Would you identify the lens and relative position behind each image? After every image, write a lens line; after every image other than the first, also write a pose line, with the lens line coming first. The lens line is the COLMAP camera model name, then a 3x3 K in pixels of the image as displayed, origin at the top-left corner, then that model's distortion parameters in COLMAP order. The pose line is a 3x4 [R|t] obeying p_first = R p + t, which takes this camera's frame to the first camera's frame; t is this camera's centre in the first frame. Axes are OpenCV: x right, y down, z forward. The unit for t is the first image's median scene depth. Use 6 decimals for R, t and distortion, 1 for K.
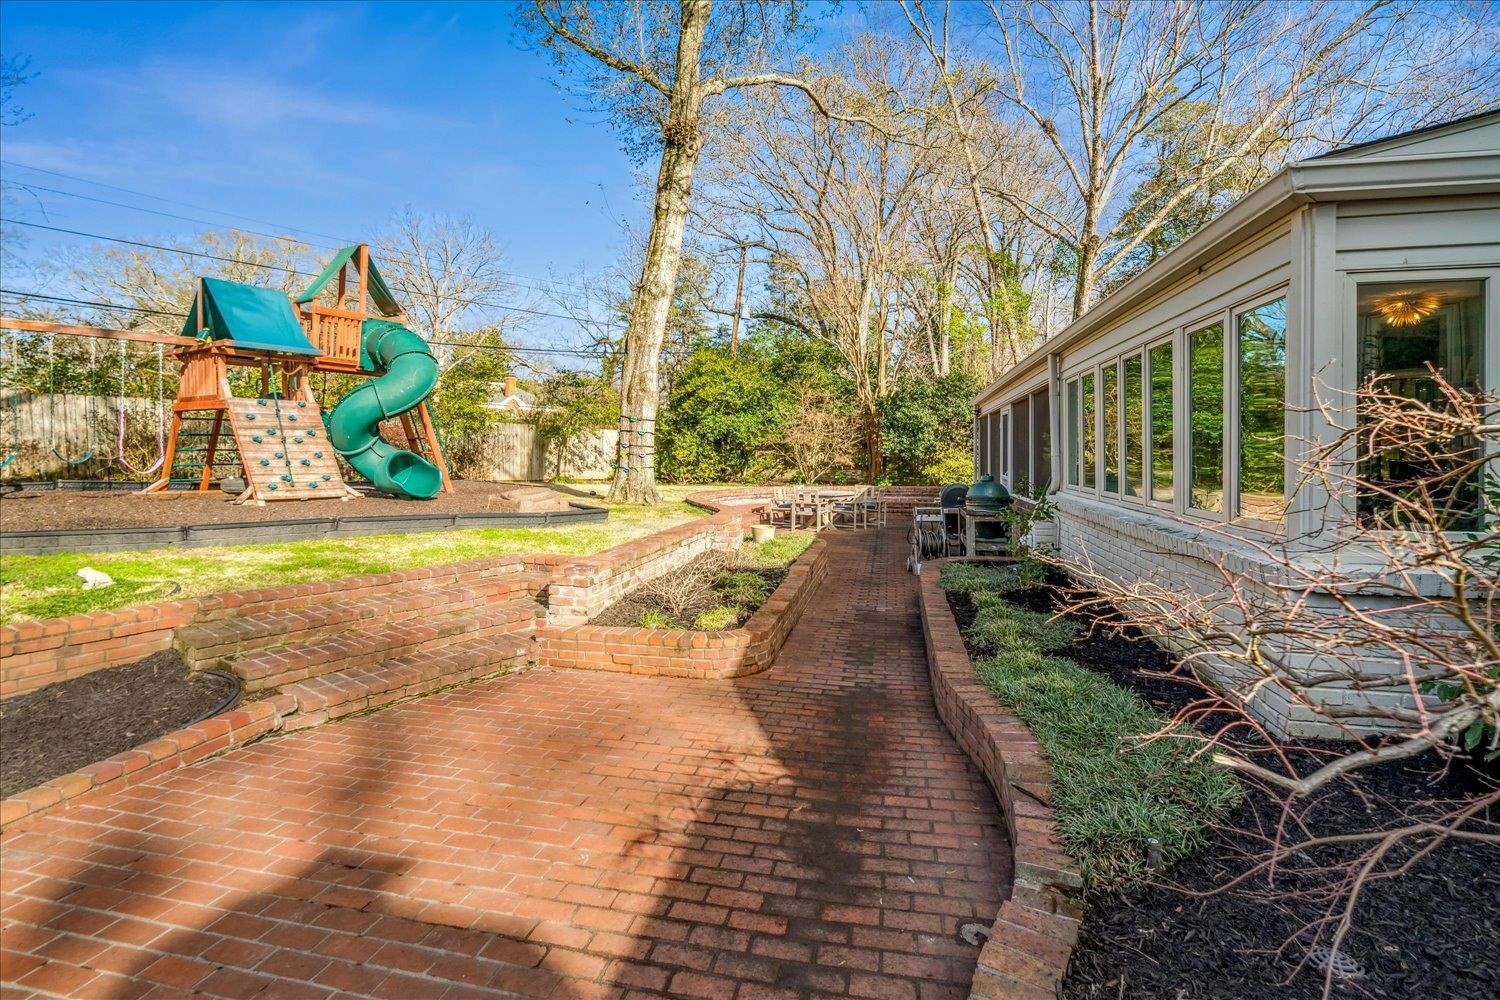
lens RADIAL K [[684.5, 0, 753.3], [0, 684.5, 447.2], [0, 0, 1]] dist [-0.003926, 0.001816]
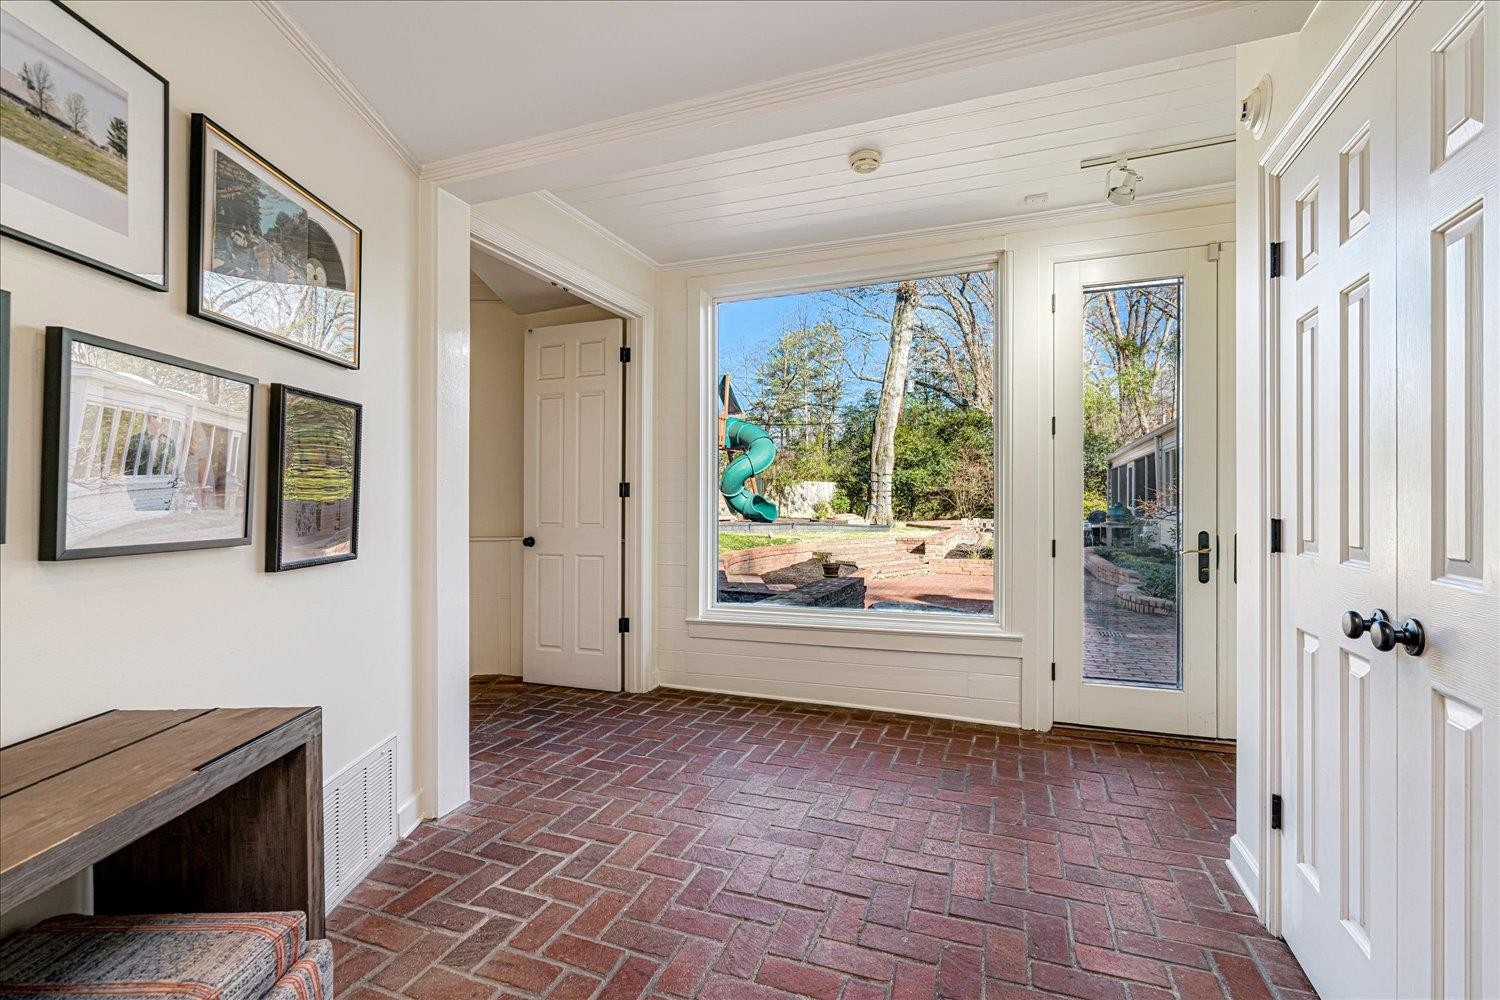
lens RADIAL K [[684.5, 0, 745.5], [0, 684.5, 502.0], [0, 0, 1]] dist [-0.003926, 0.001816]
pose [[0.986239, -0.007806, -0.165140, -0.170898], [0.008443, 0.999959, 0.003155, 0.012986], [0.165109, -0.004506, 0.986265, -0.485410]]
